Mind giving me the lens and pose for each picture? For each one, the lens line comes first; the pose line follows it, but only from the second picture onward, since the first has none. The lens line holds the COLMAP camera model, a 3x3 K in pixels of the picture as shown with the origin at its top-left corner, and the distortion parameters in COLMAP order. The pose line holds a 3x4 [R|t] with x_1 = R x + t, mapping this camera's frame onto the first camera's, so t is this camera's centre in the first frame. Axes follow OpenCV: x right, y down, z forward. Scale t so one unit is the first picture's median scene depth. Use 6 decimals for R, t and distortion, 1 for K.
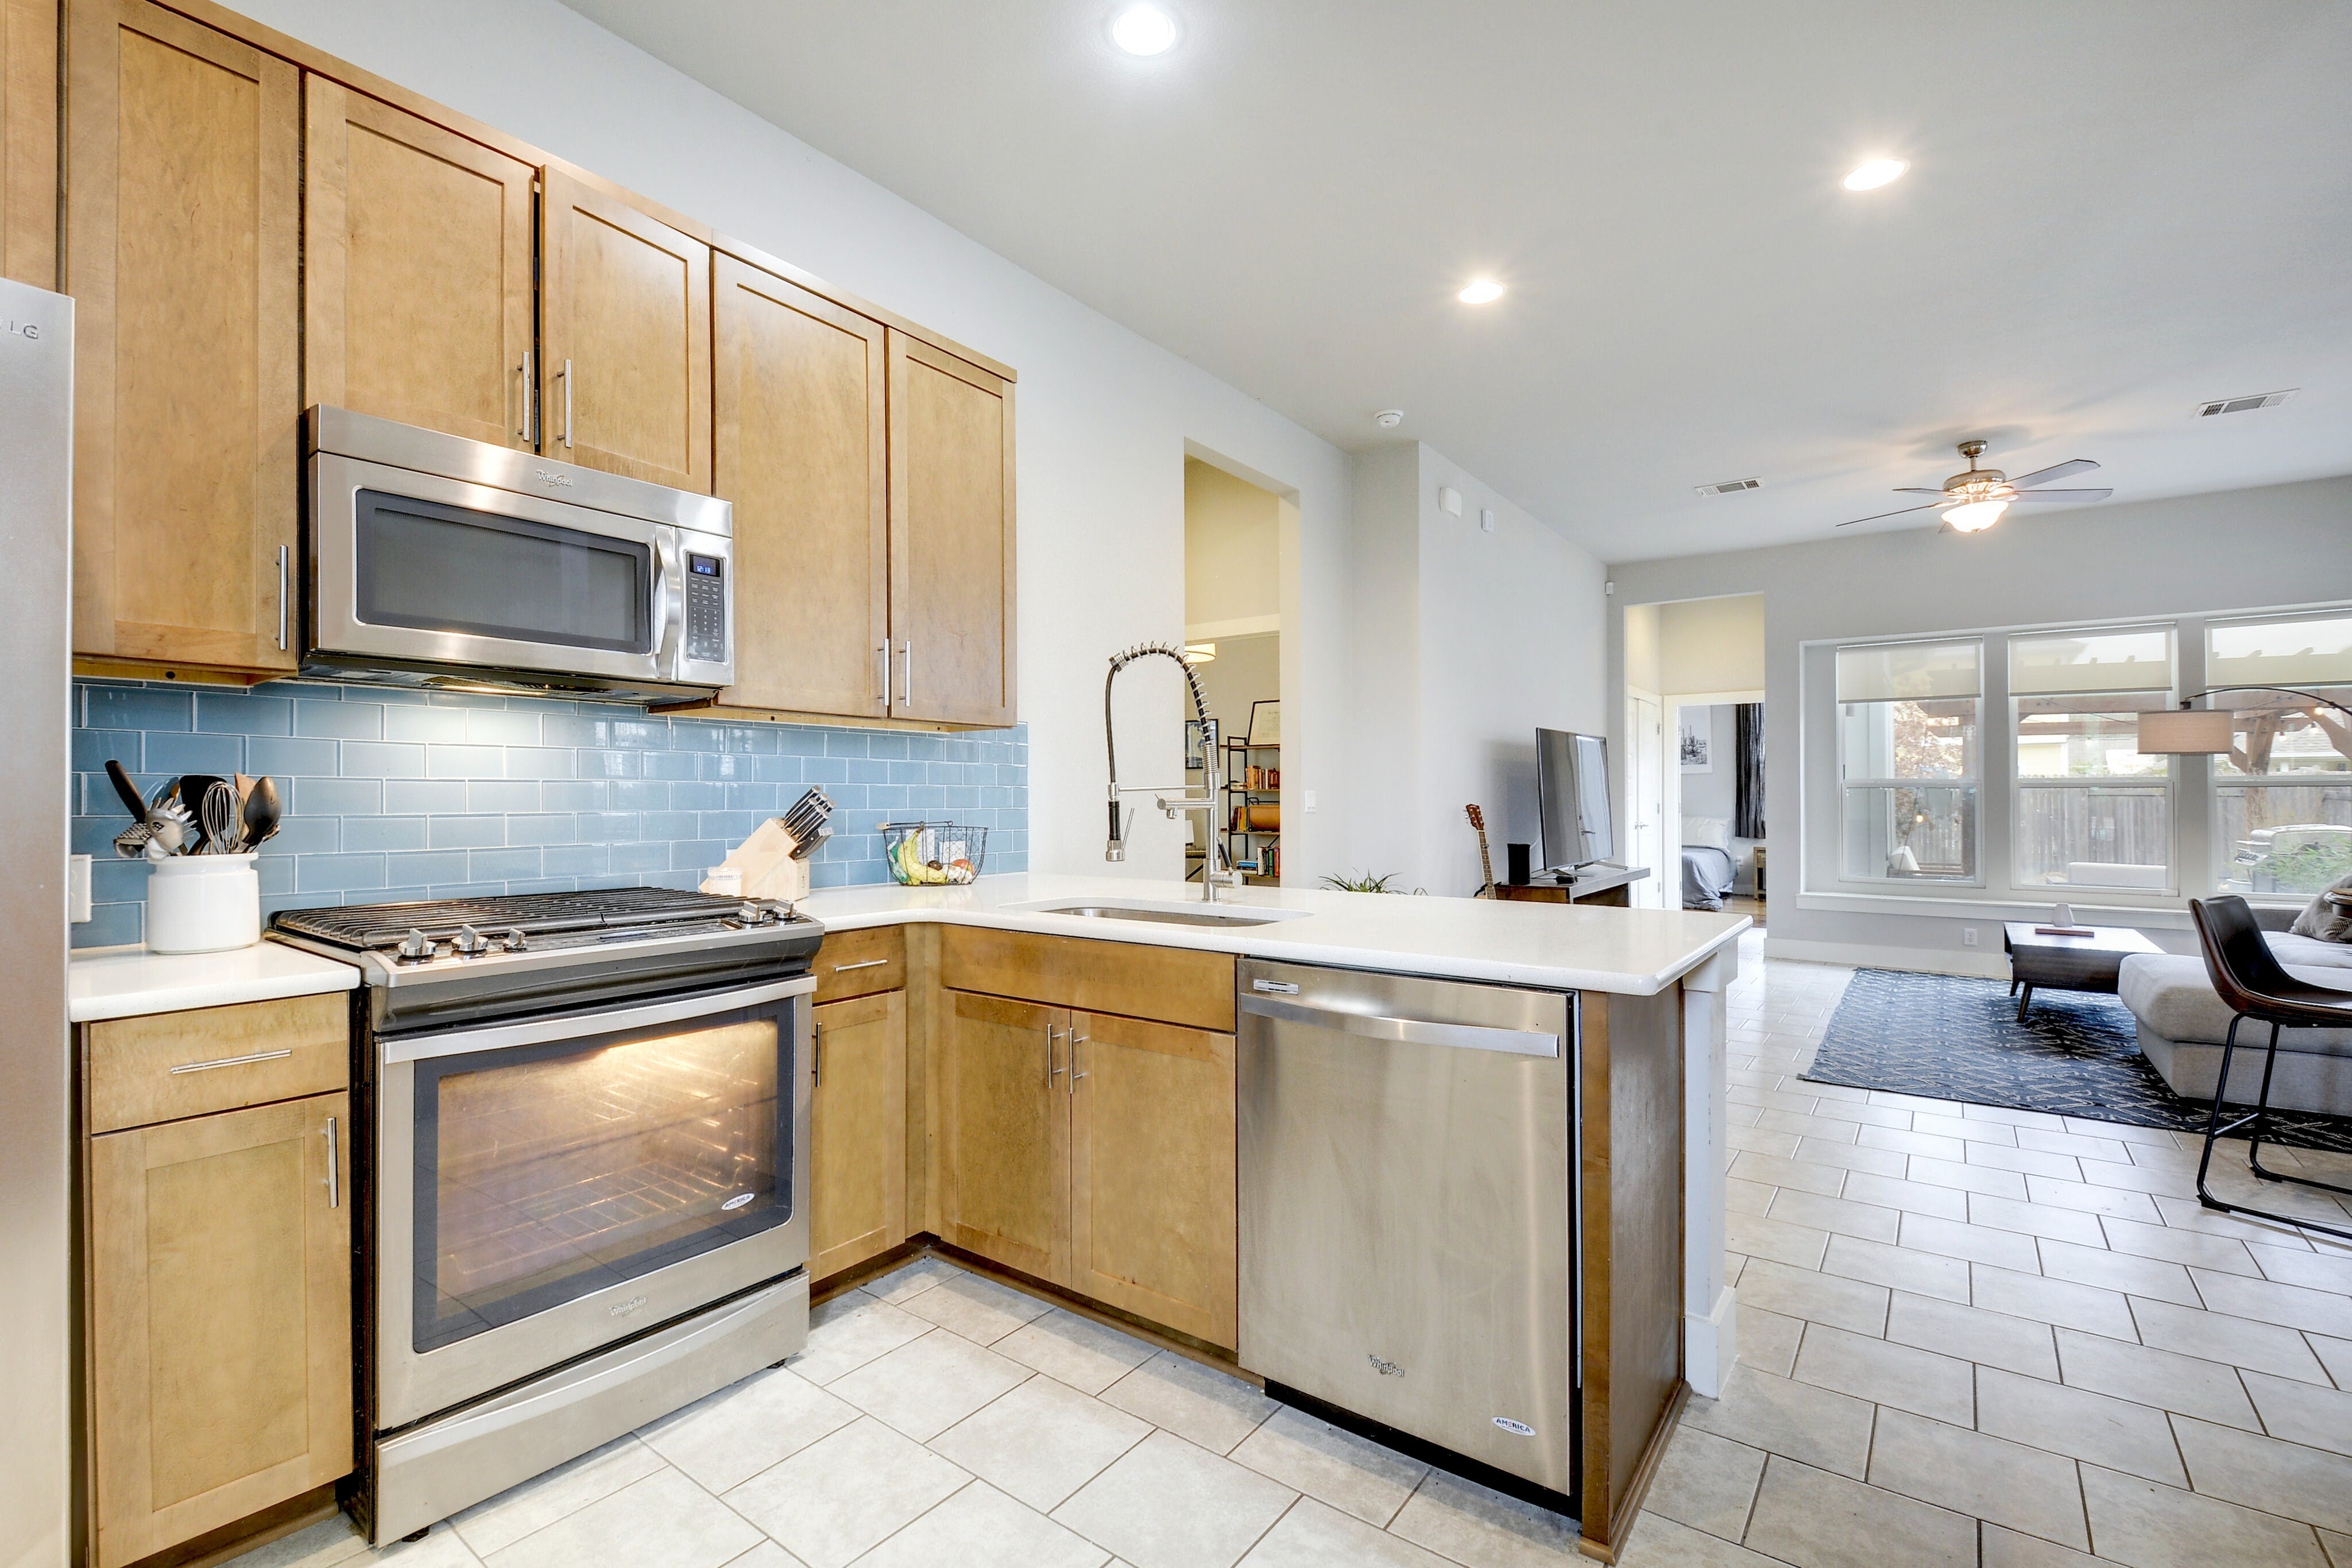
lens RADIAL K [[1030.1, 0, 1173.8], [0, 1030.1, 792.8], [0, 0, 1]] dist [0.002808, 0.000344]
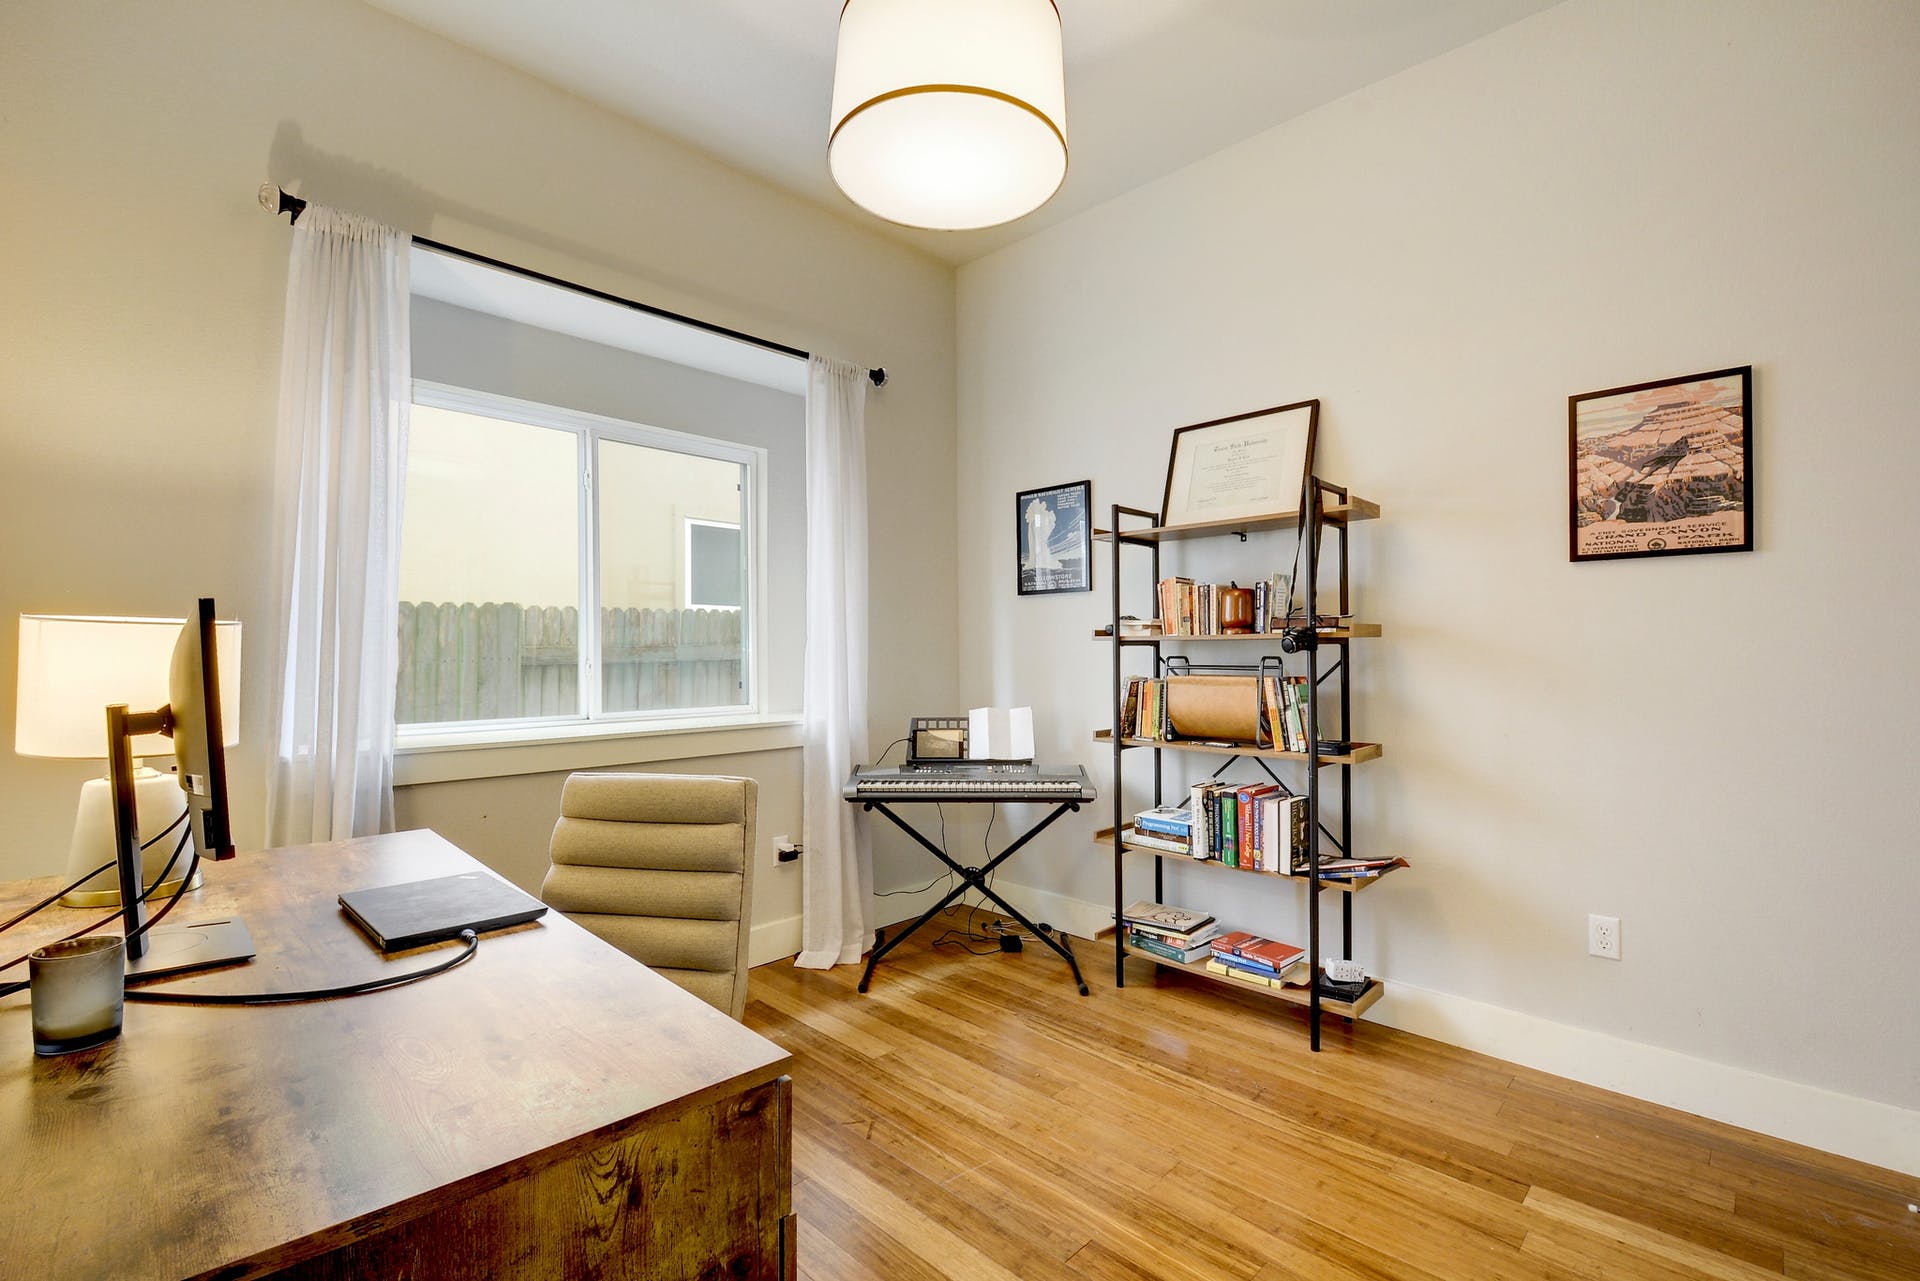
lens RADIAL K [[841.0, 0, 965.6], [0, 841.0, 646.2], [0, 0, 1]] dist [0.002808, 0.000344]
pose [[0.991620, 0.000937, -0.129182, 0.037414], [-0.002084, 0.999960, -0.008745, 0.003702], [0.129169, 0.008941, 0.991582, 0.657006]]
